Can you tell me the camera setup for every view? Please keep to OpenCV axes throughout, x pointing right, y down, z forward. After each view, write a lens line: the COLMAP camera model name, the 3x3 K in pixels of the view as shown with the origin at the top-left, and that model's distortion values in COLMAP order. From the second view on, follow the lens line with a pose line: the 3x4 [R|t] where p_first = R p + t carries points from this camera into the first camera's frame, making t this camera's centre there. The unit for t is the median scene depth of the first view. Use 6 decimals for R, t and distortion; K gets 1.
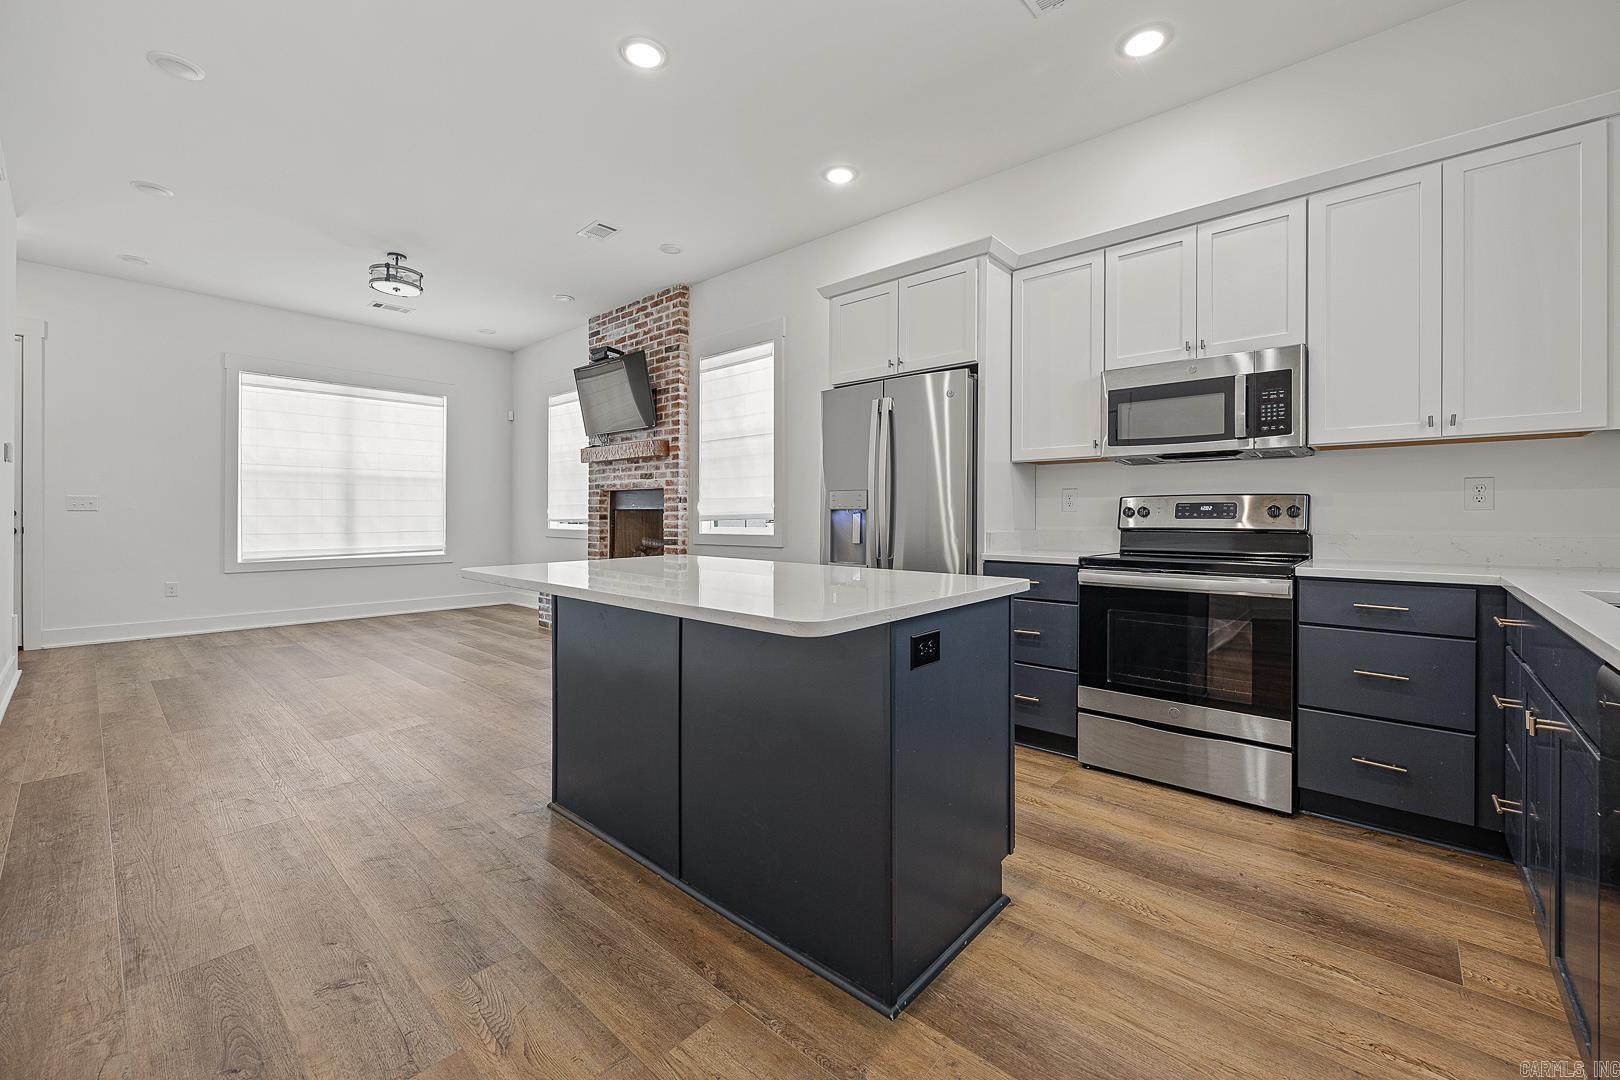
lens RADIAL K [[651.4, 0, 811.8], [0, 651.4, 510.9], [0, 0, 1]] dist [-0.004109, 0.000458]
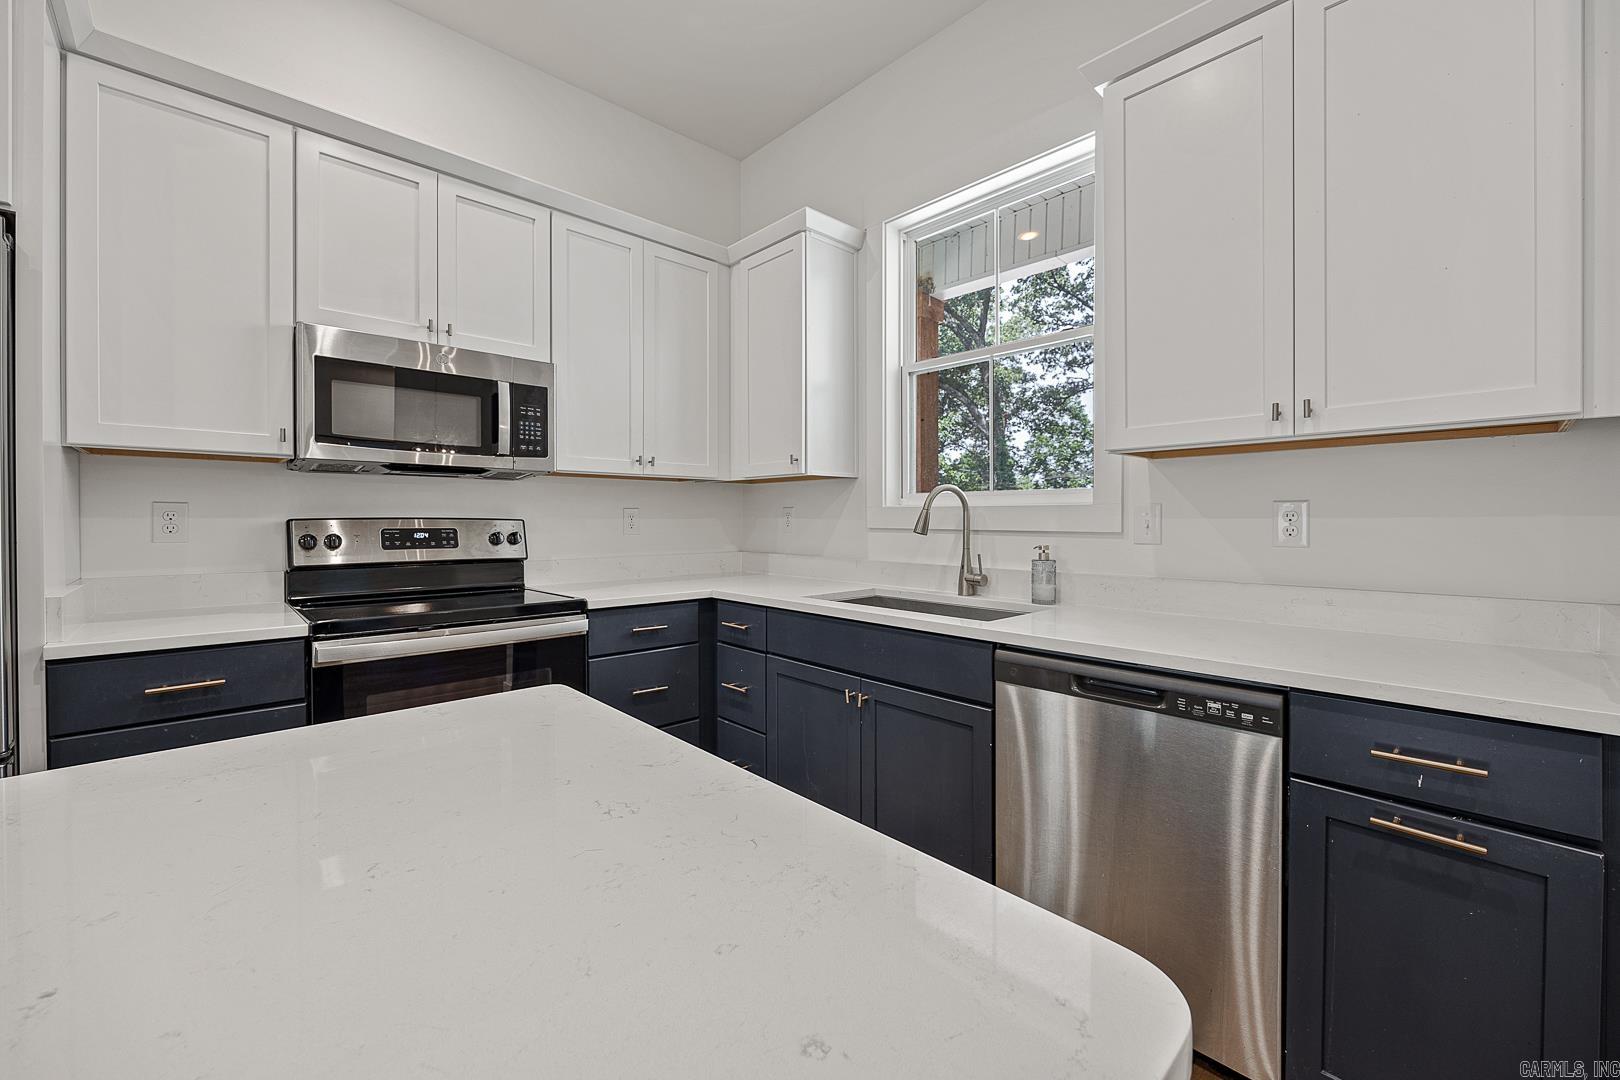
lens RADIAL K [[651.4, 0, 805.5], [0, 651.4, 527.6], [0, 0, 1]] dist [-0.004109, 0.000458]
pose [[0.094846, -0.011819, 0.995422, -0.105252], [-0.004214, 0.999916, 0.012274, -0.019770], [-0.995483, -0.005358, 0.094788, 0.354625]]
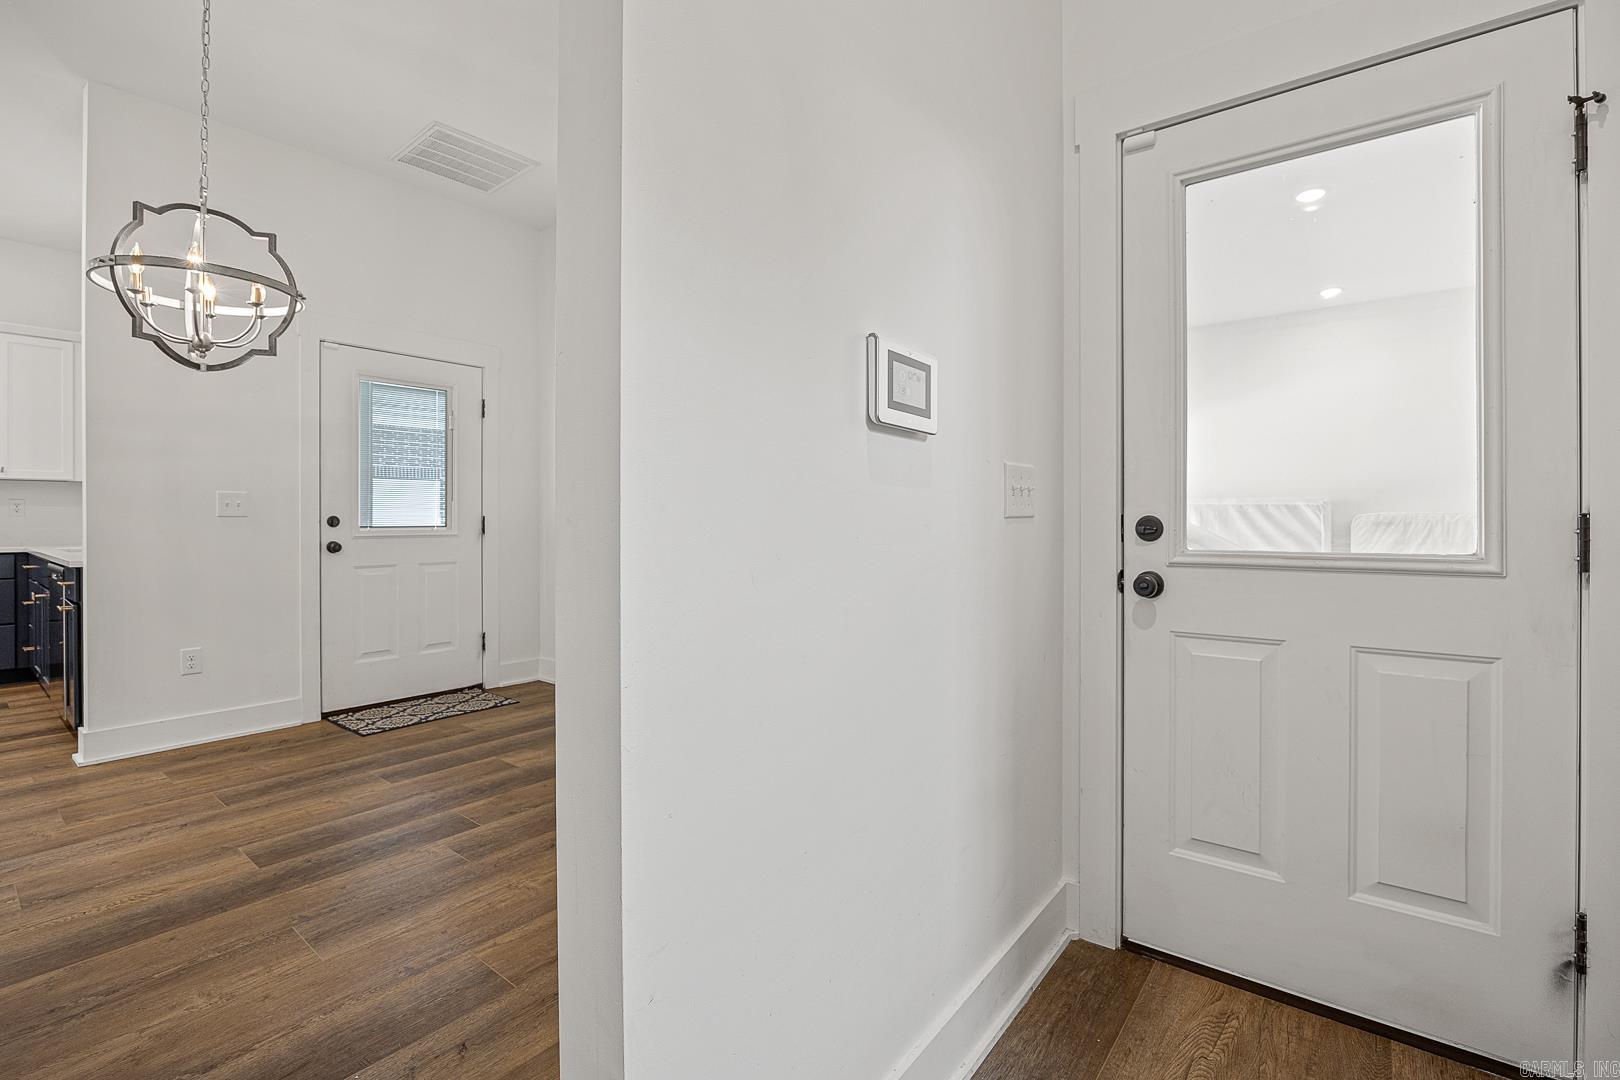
lens RADIAL K [[737.9, 0, 783.0], [0, 737.9, 512.5], [0, 0, 1]] dist [-0.002598, -0.001157]
pose [[-0.023866, 0.001522, 0.999714, -0.730774], [-0.001947, 0.999997, -0.001569, -0.007672], [-0.999713, -0.001984, -0.023863, -0.739398]]
